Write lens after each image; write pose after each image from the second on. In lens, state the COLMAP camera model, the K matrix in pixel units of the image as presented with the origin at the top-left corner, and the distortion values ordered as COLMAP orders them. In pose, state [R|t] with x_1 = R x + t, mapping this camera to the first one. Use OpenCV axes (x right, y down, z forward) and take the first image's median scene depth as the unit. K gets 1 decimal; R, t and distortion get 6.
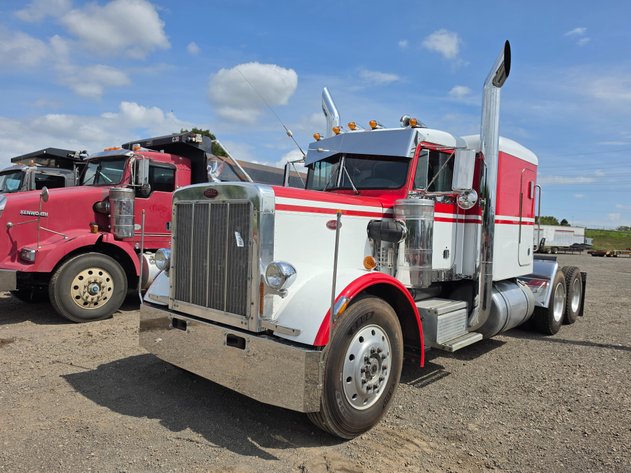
lens RADIAL K [[445.3, 0, 315.5], [0, 445.3, 236.5], [0, 0, 1]] dist [0.022212, -0.001347]
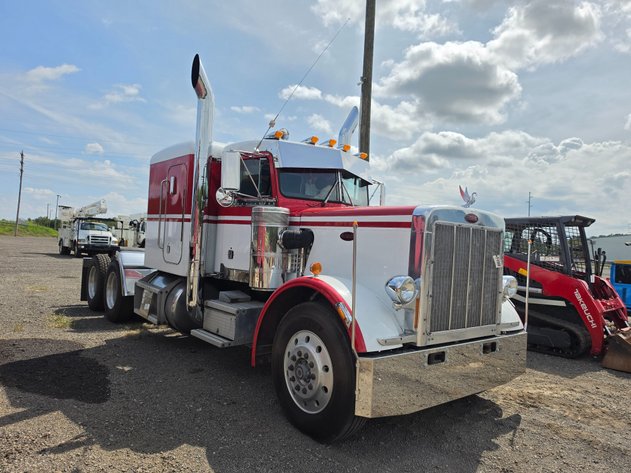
lens RADIAL K [[441.9, 0, 315.3], [0, 441.9, 225.5], [0, 0, 1]] dist [0.001276, -0.000336]
pose [[0.152222, 0.012050, 0.988273, -1.309933], [-0.042734, 0.999071, -0.005600, -0.057678], [-0.987422, -0.041380, 0.152596, 1.196037]]
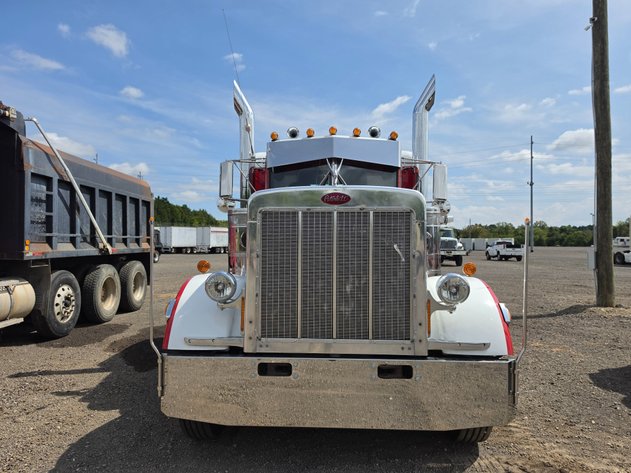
lens RADIAL K [[434.7, 0, 315.5], [0, 434.7, 236.5], [0, 0, 1]] dist [0.079112, -0.100146]
pose [[0.776491, -0.030911, 0.629370, -0.763205], [0.034573, 0.999381, 0.006430, -0.033993], [-0.629180, 0.016766, 0.777079, 0.400789]]
